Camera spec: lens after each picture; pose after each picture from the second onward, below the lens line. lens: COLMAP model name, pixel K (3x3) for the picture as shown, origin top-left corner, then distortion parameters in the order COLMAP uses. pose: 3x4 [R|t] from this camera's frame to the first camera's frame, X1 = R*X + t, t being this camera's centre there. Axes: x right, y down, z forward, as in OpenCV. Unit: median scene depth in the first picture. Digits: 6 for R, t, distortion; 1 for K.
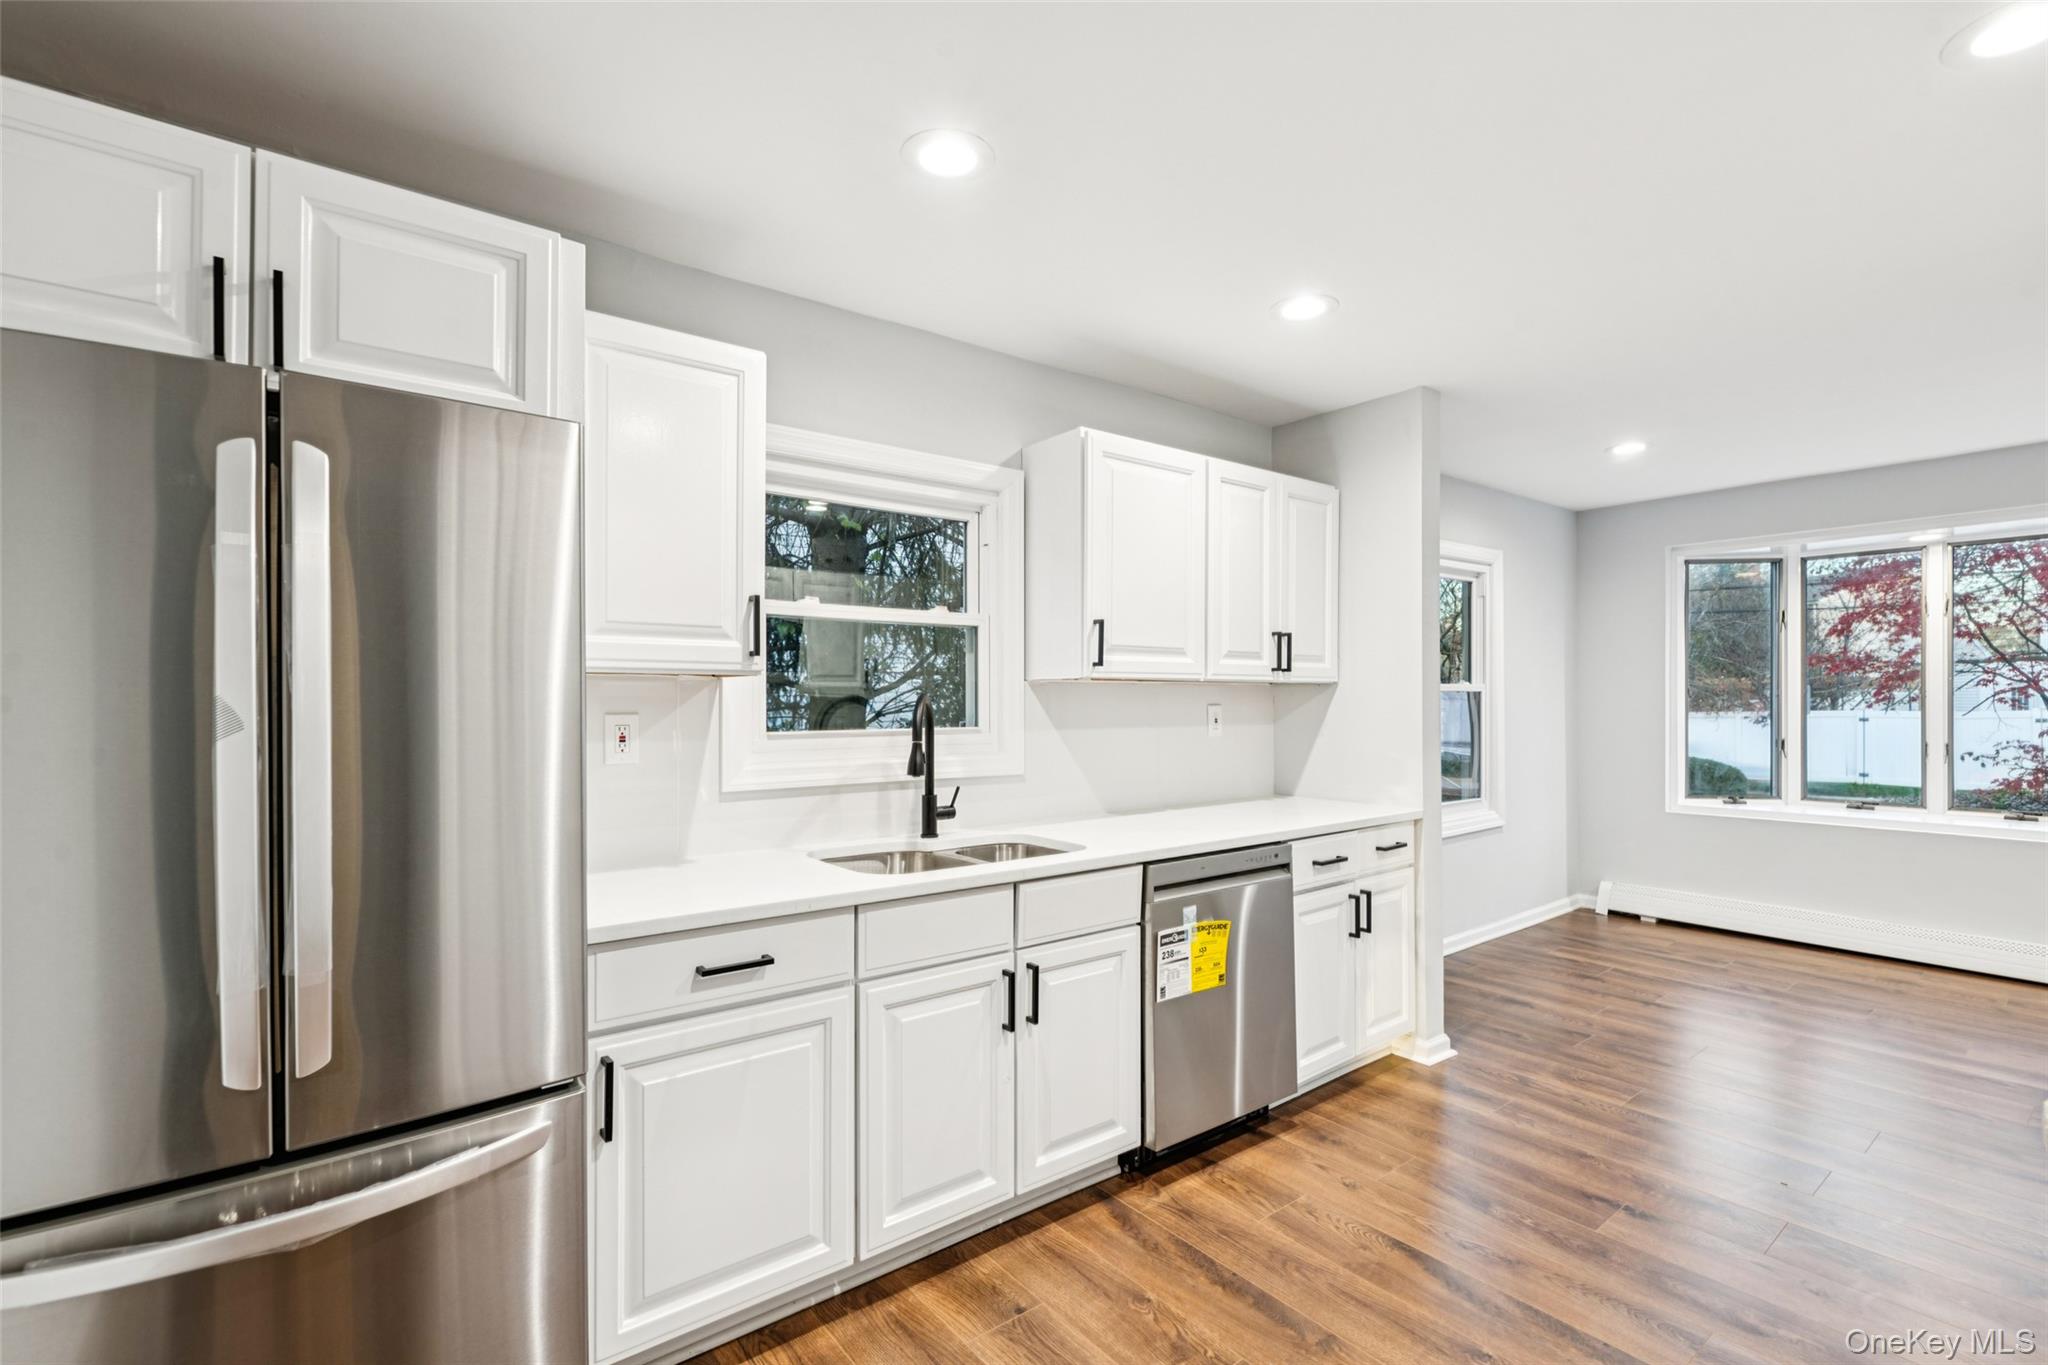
lens RADIAL K [[938.1, 0, 1020.3], [0, 938.1, 690.8], [0, 0, 1]] dist [-0.000748, 0.000060]
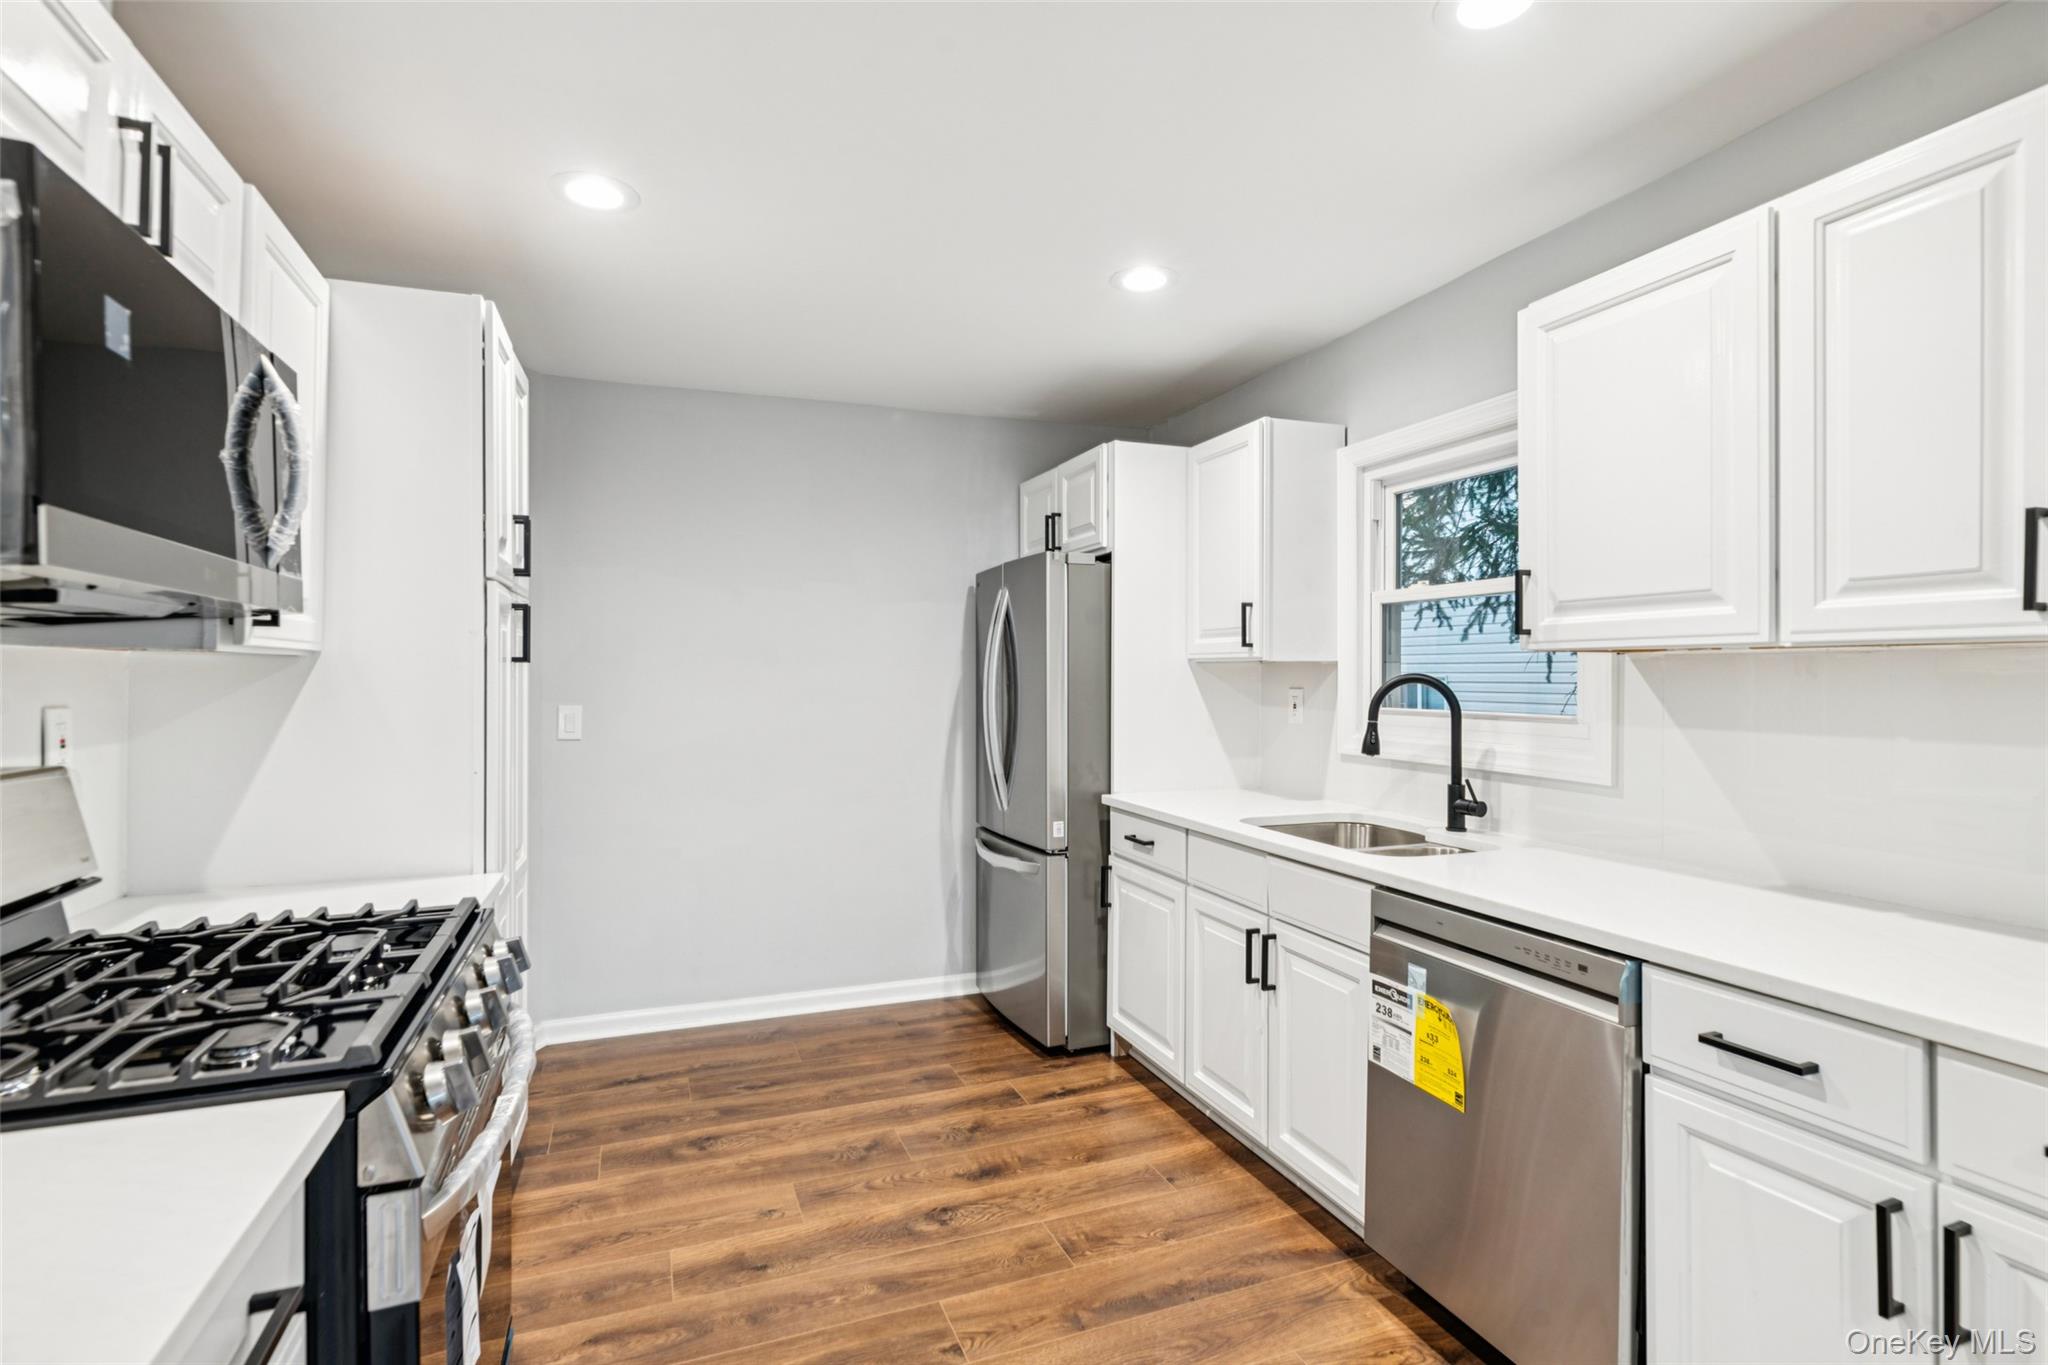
lens RADIAL K [[971.2, 0, 1019.6], [0, 971.2, 677.4], [0, 0, 1]] dist [0.002969, 0.000205]
pose [[-0.293376, 0.001391, -0.955996, 1.005604], [0.005795, 0.999983, -0.000323, 0.004712], [0.955980, -0.005635, -0.293379, 0.942188]]
